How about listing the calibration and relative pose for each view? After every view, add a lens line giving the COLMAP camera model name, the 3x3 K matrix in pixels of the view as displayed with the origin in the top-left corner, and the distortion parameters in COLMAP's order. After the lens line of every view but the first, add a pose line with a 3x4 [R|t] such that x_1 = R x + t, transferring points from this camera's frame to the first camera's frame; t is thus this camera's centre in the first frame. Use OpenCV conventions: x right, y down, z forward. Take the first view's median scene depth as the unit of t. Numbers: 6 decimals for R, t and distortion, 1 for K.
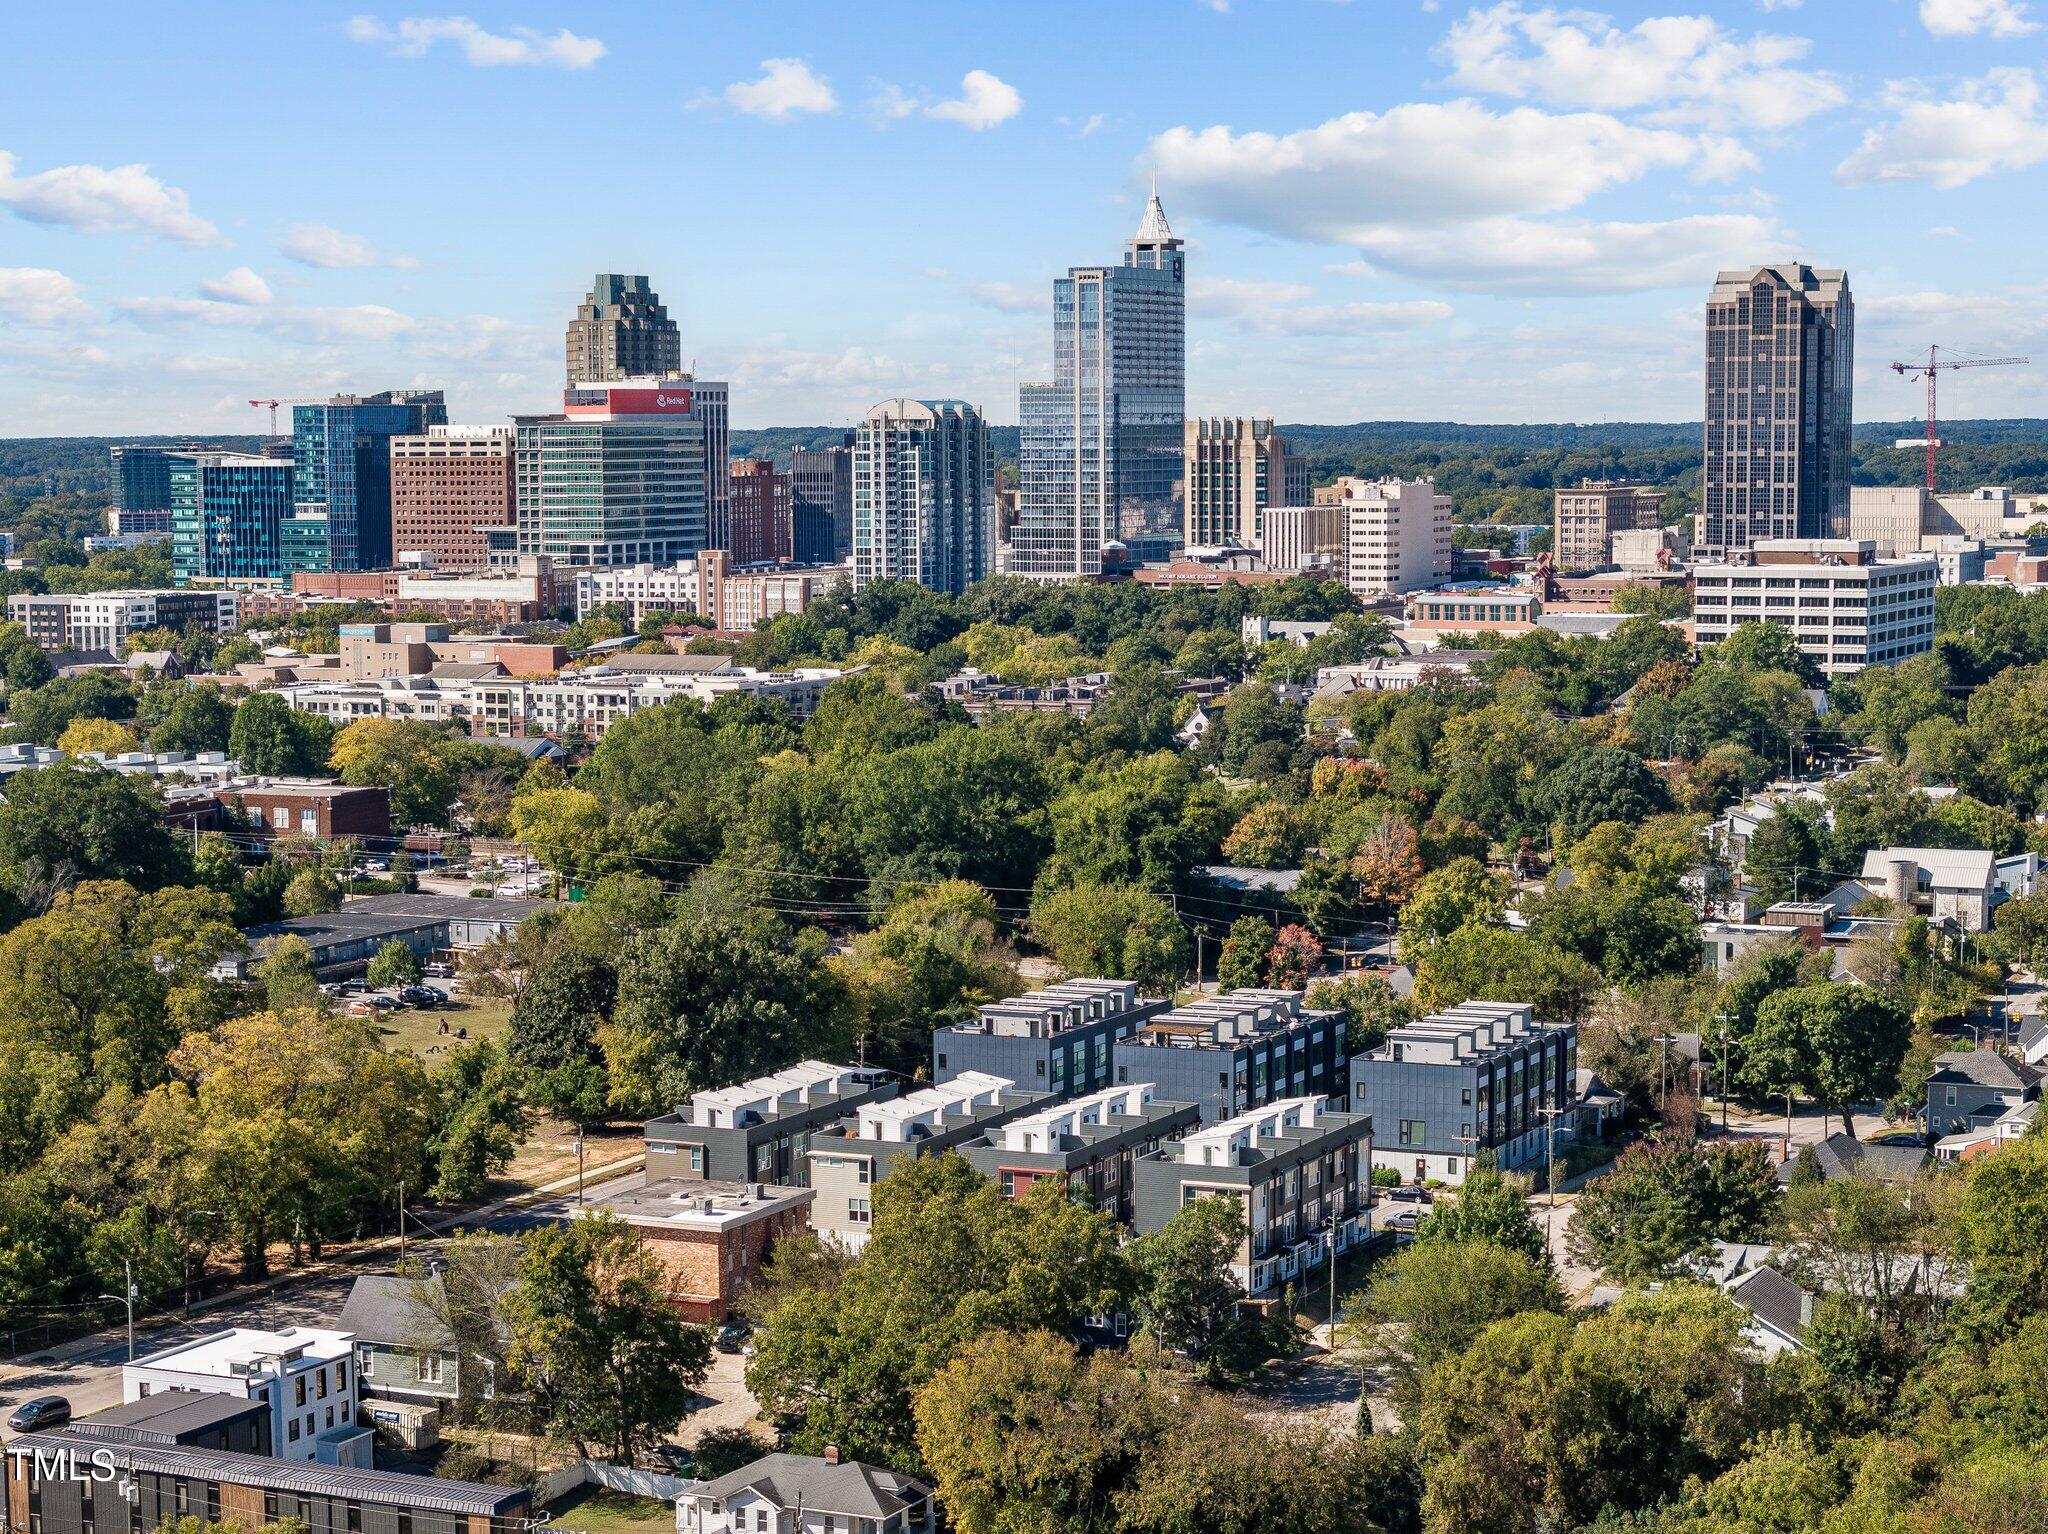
lens RADIAL K [[4146.0, 0, 1024.0], [0, 4146.0, 768.4], [0, 0, 1]] dist [-0.048694, 0.000000]
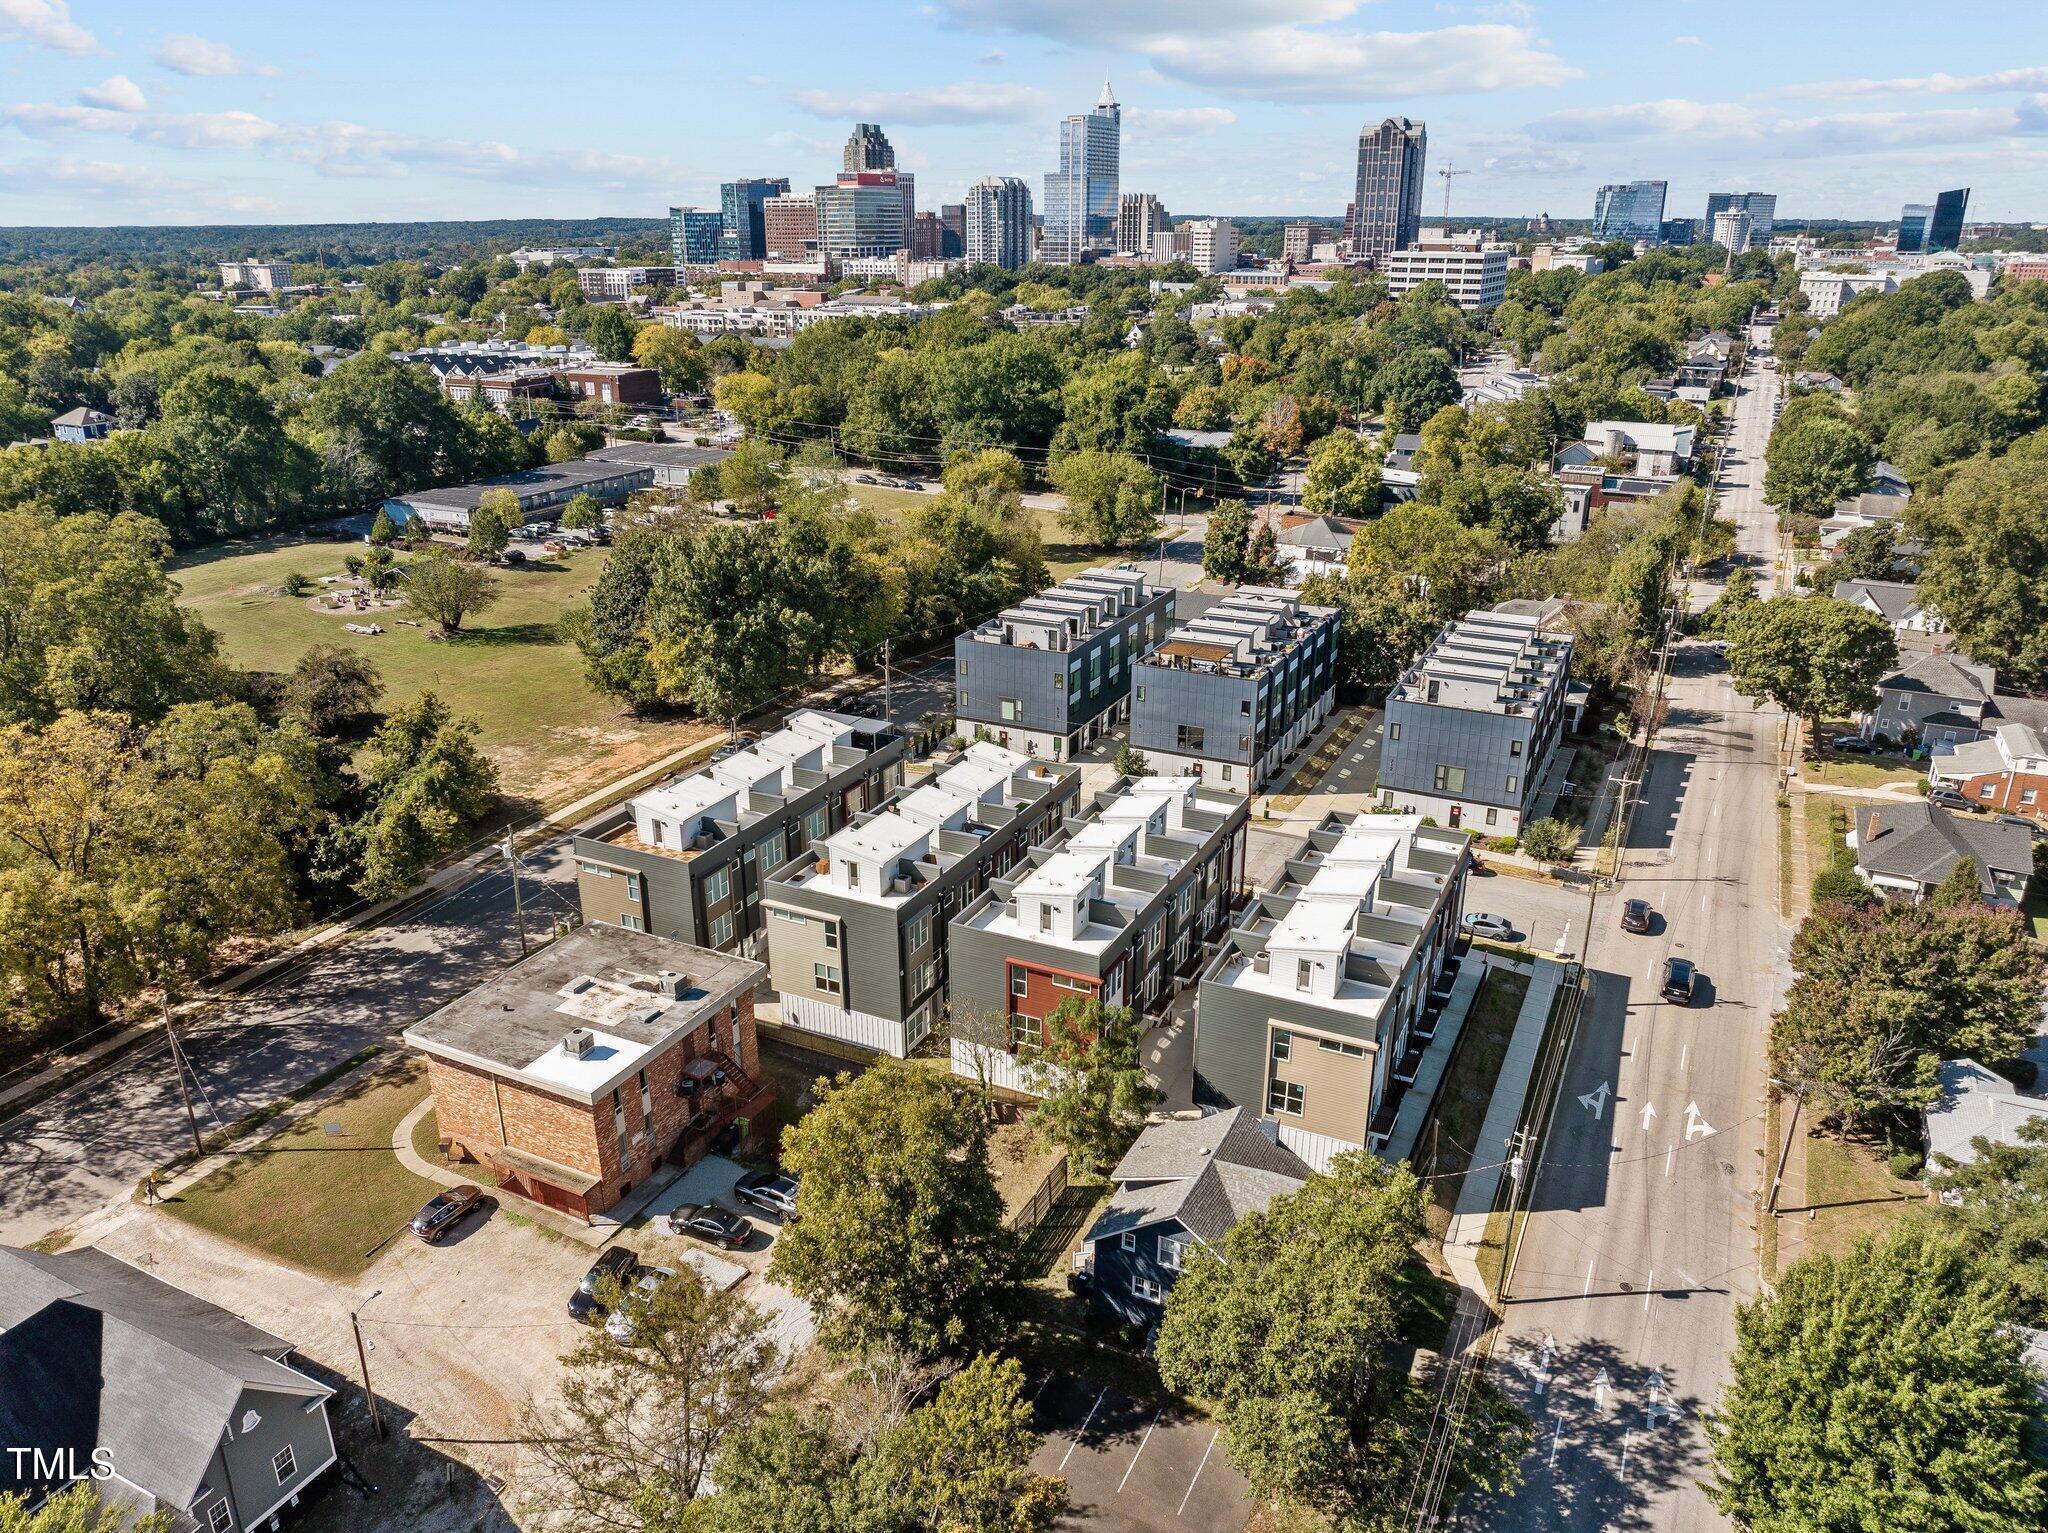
lens RADIAL K [[1457.8, 0, 1008.9], [0, 1457.8, 765.3], [0, 0, 1]] dist [-0.024684, 0.005896]
pose [[0.999706, 0.013859, -0.019911, -0.000400], [-0.007863, 0.961563, 0.274471, -0.002845], [0.022949, -0.274233, 0.961389, 0.302962]]
